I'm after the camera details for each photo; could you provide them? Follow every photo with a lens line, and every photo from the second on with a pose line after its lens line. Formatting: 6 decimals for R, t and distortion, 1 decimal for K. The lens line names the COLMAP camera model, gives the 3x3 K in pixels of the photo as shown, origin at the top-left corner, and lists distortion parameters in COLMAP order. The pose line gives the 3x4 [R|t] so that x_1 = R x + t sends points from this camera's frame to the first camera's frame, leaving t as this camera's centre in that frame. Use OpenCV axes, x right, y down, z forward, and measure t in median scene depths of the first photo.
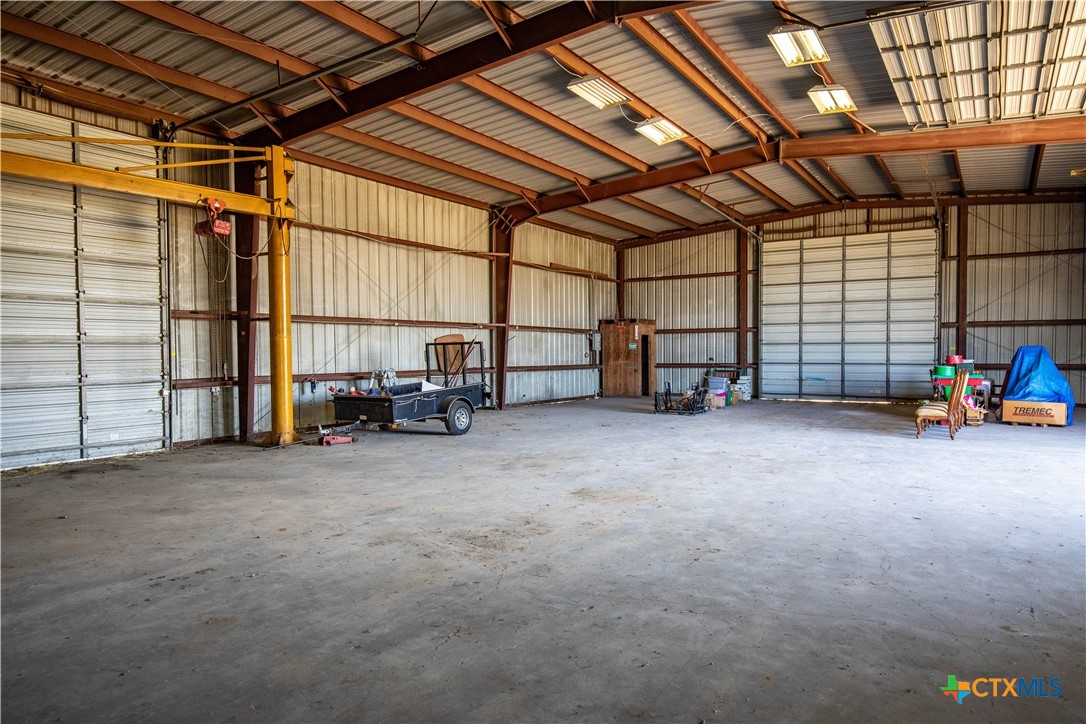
lens RADIAL K [[722.0, 0, 543.0], [0, 722.0, 379.0], [0, 0, 1]] dist [0.005280, -0.001337]
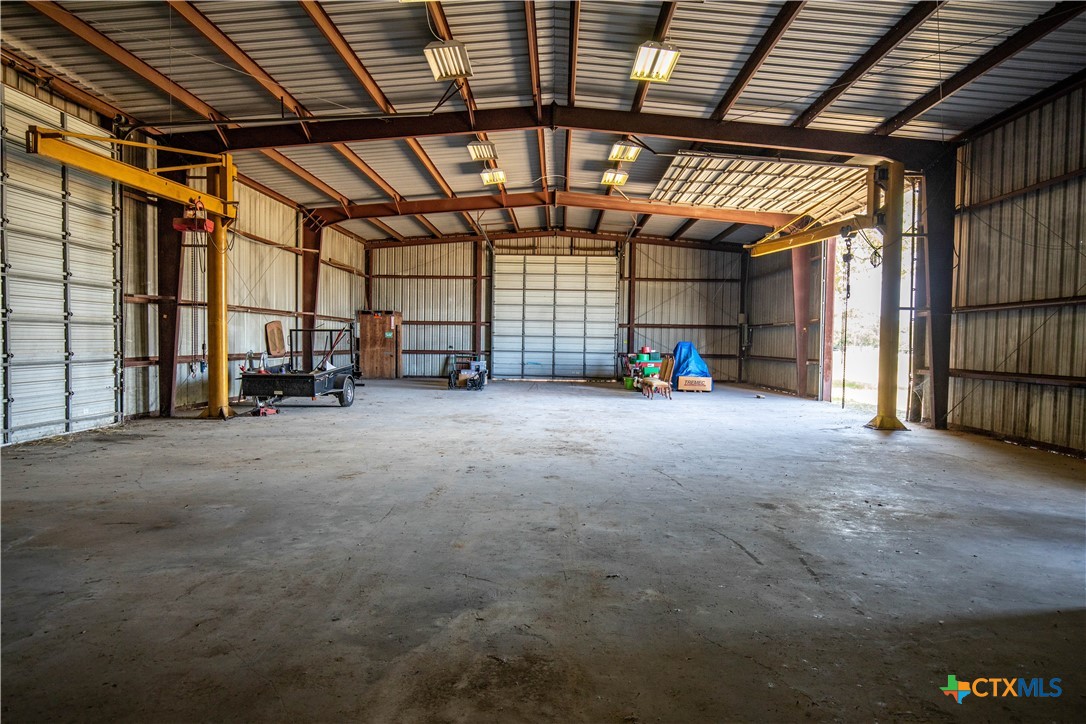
lens RADIAL K [[722.0, 0, 543.0], [0, 722.0, 379.0], [0, 0, 1]] dist [0.005280, -0.001337]
pose [[0.857138, -0.007452, 0.515032, -0.301169], [-0.000816, 0.999874, 0.015825, 0.007856], [-0.515085, -0.013985, 0.857025, -0.134948]]
